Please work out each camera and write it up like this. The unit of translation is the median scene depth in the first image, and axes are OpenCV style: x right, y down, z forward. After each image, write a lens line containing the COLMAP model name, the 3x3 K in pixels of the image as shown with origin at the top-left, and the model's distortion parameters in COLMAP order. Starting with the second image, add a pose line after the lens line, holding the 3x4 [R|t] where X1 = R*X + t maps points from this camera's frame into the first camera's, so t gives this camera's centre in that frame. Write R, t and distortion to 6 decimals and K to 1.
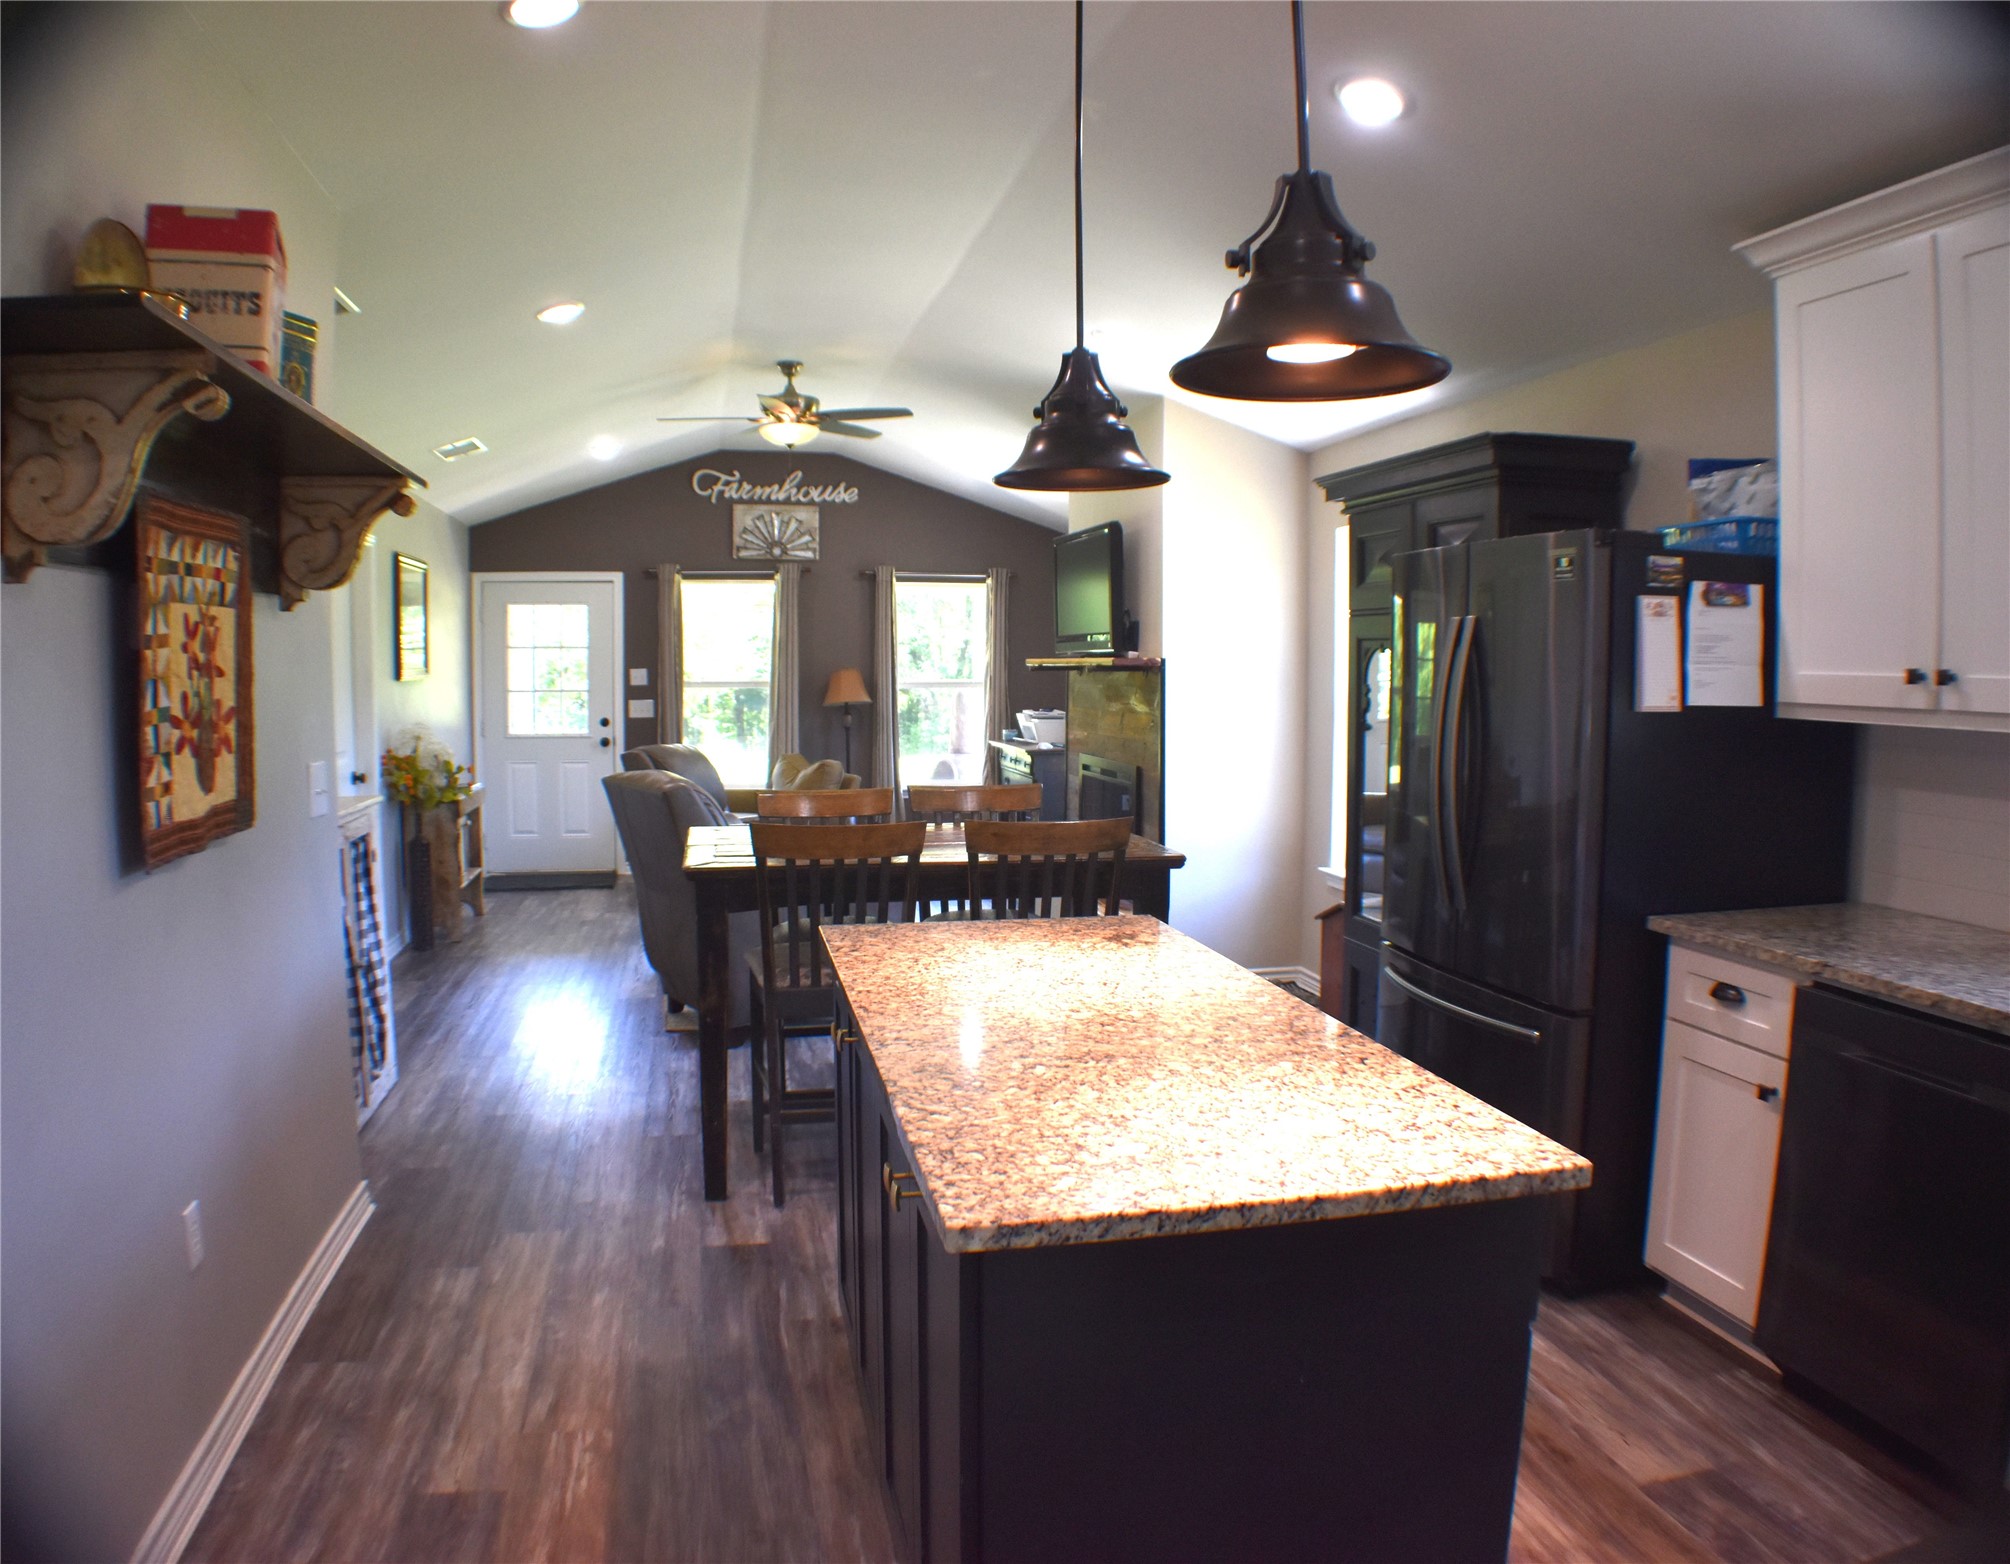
lens RADIAL K [[1402.6, 0, 1010.5], [0, 1402.6, 780.1], [0, 0, 1]] dist [-0.192645, 0.042922]
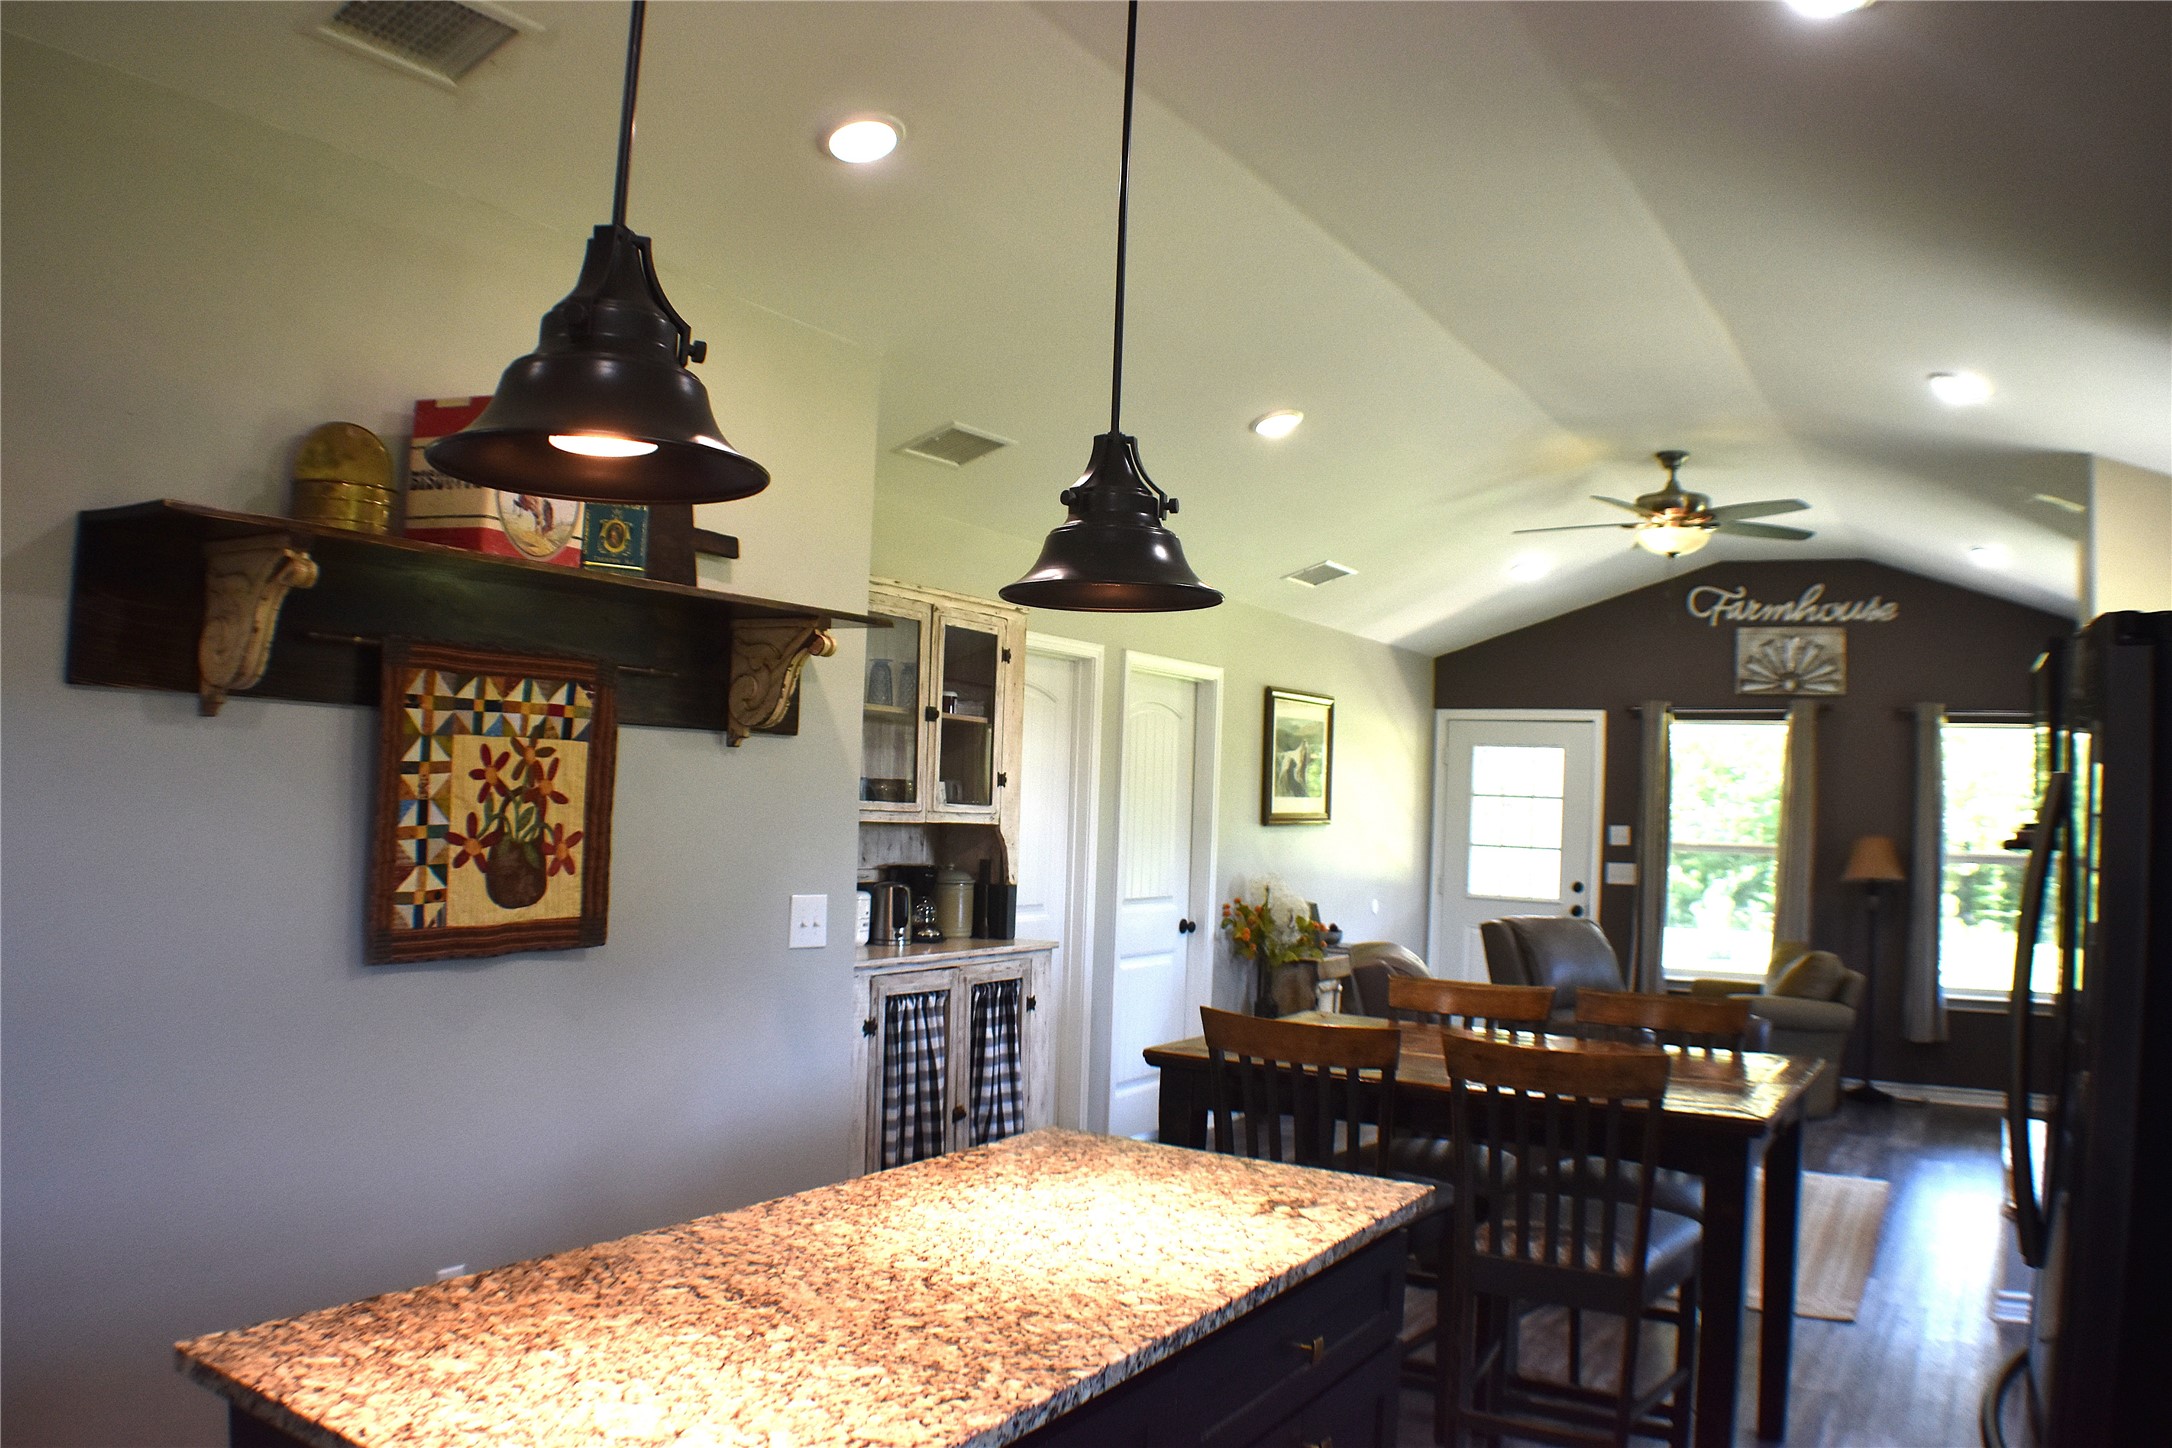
lens RADIAL K [[1629.9, 0, 1105.7], [0, 1629.9, 727.1], [0, 0, 1]] dist [-0.183332, 0.026334]
pose [[0.729394, -0.003911, -0.684083, 0.234780], [-0.091374, 0.990466, -0.103089, -0.016383], [0.677964, 0.137700, 0.722083, 0.117893]]
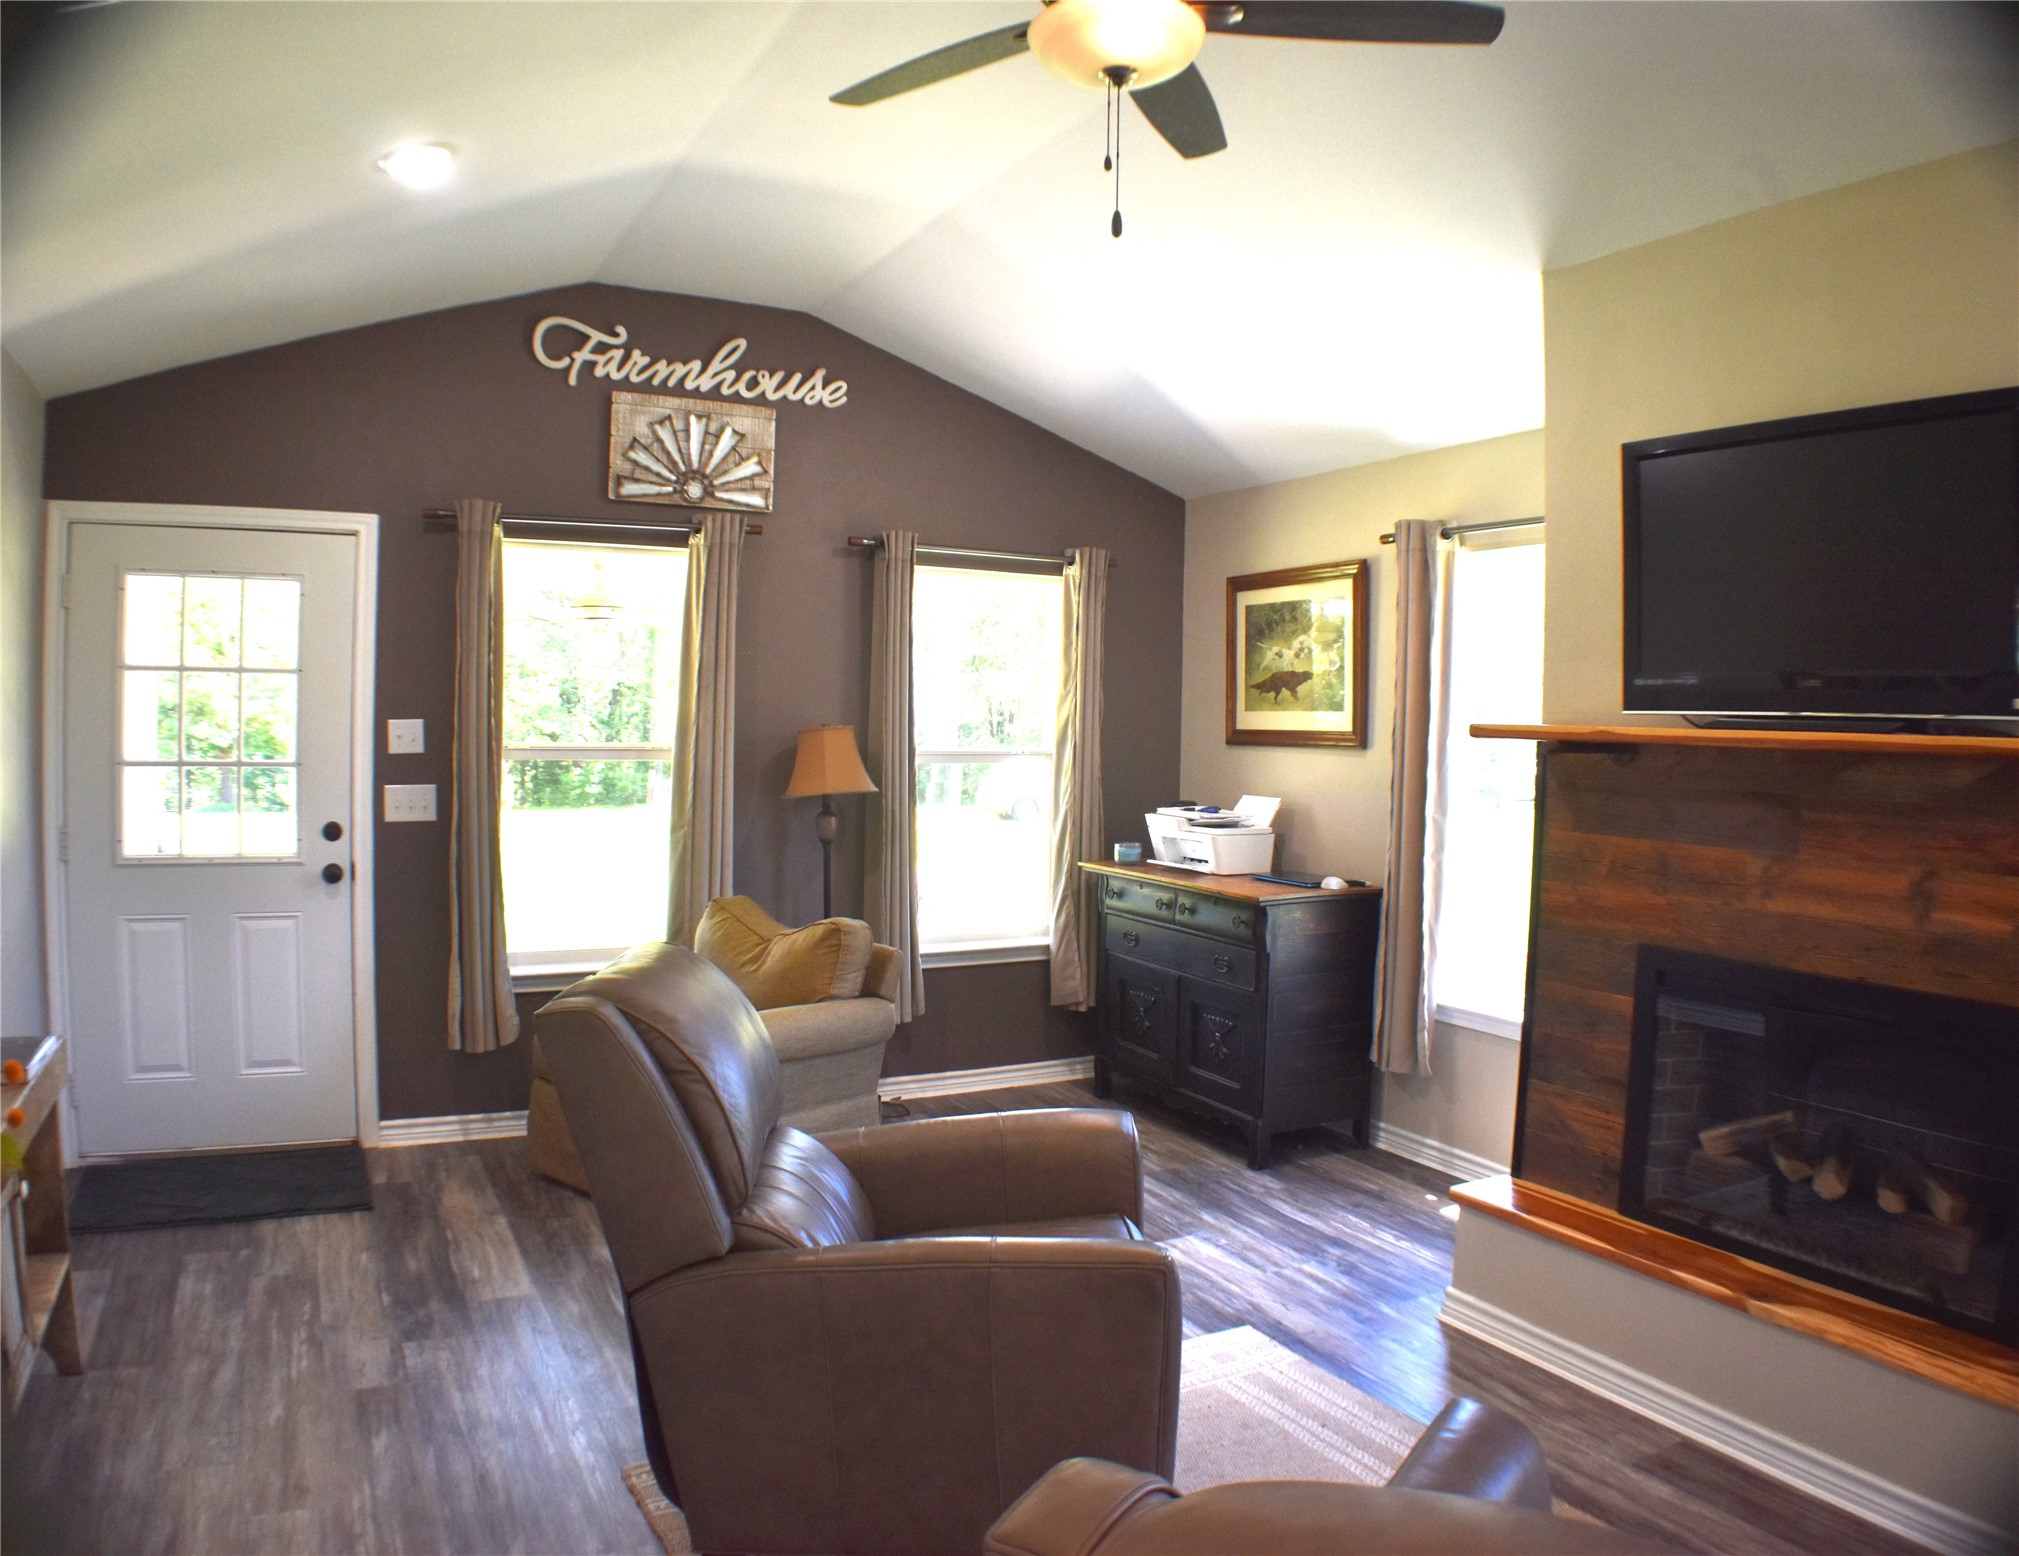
lens RADIAL K [[1425.7, 0, 1016.6], [0, 1425.7, 769.1], [0, 0, 1]] dist [-0.186933, 0.033007]
pose [[0.961067, 0.006829, 0.276232, -0.280312], [0.004332, 0.999199, -0.039775, -0.061652], [-0.276283, 0.039423, 0.960268, 0.692448]]
